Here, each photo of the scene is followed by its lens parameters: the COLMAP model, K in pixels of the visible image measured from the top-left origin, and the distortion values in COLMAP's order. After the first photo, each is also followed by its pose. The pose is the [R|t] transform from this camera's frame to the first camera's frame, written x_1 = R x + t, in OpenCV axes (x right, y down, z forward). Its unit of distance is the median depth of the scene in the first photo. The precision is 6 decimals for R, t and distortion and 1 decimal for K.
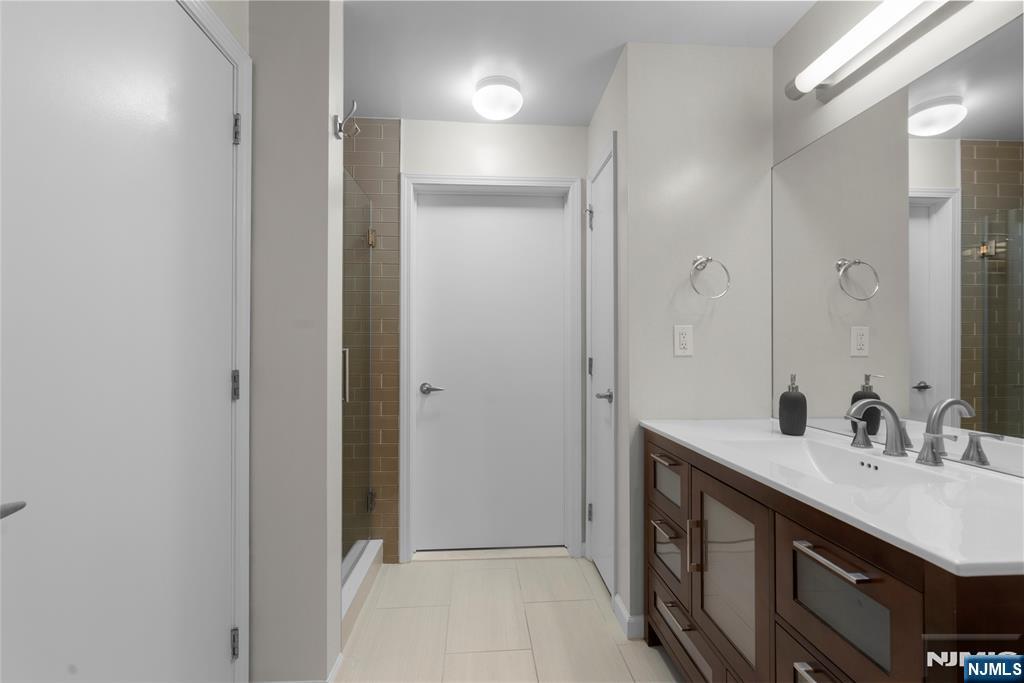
lens RADIAL K [[465.2, 0, 512.0], [0, 465.2, 341.5], [0, 0, 1]] dist [-0.000734, 0.000421]
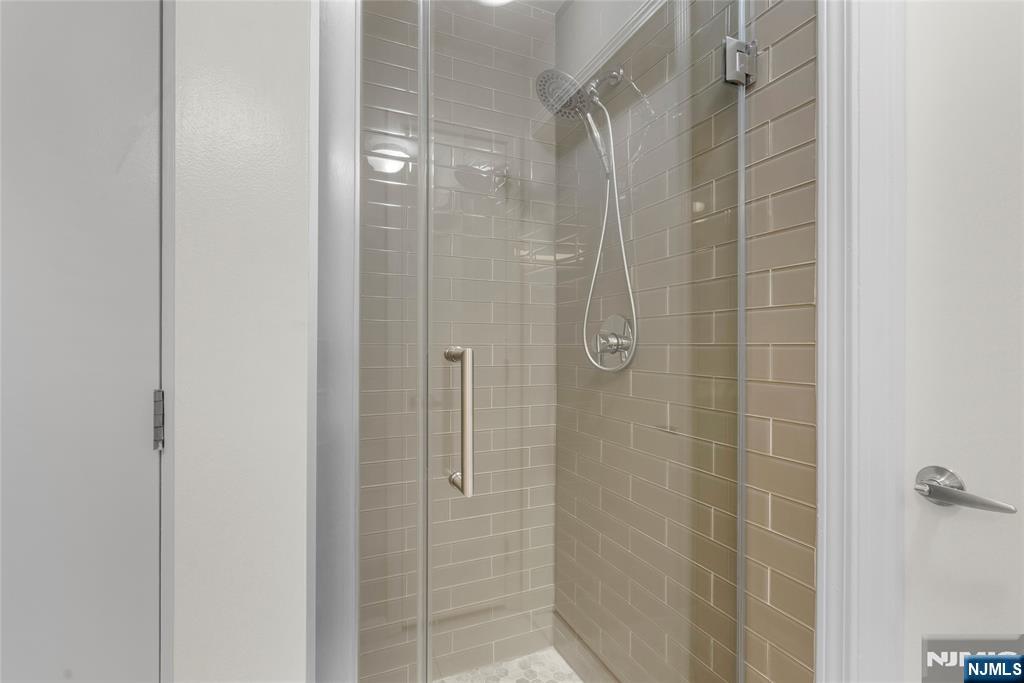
lens RADIAL K [[465.2, 0, 512.0], [0, 465.2, 341.5], [0, 0, 1]] dist [-0.000734, 0.000421]
pose [[0.334316, 0.003244, -0.942455, 0.002157], [0.007885, 0.999949, 0.006239, 0.005218], [0.942428, -0.009517, 0.334274, 0.678724]]
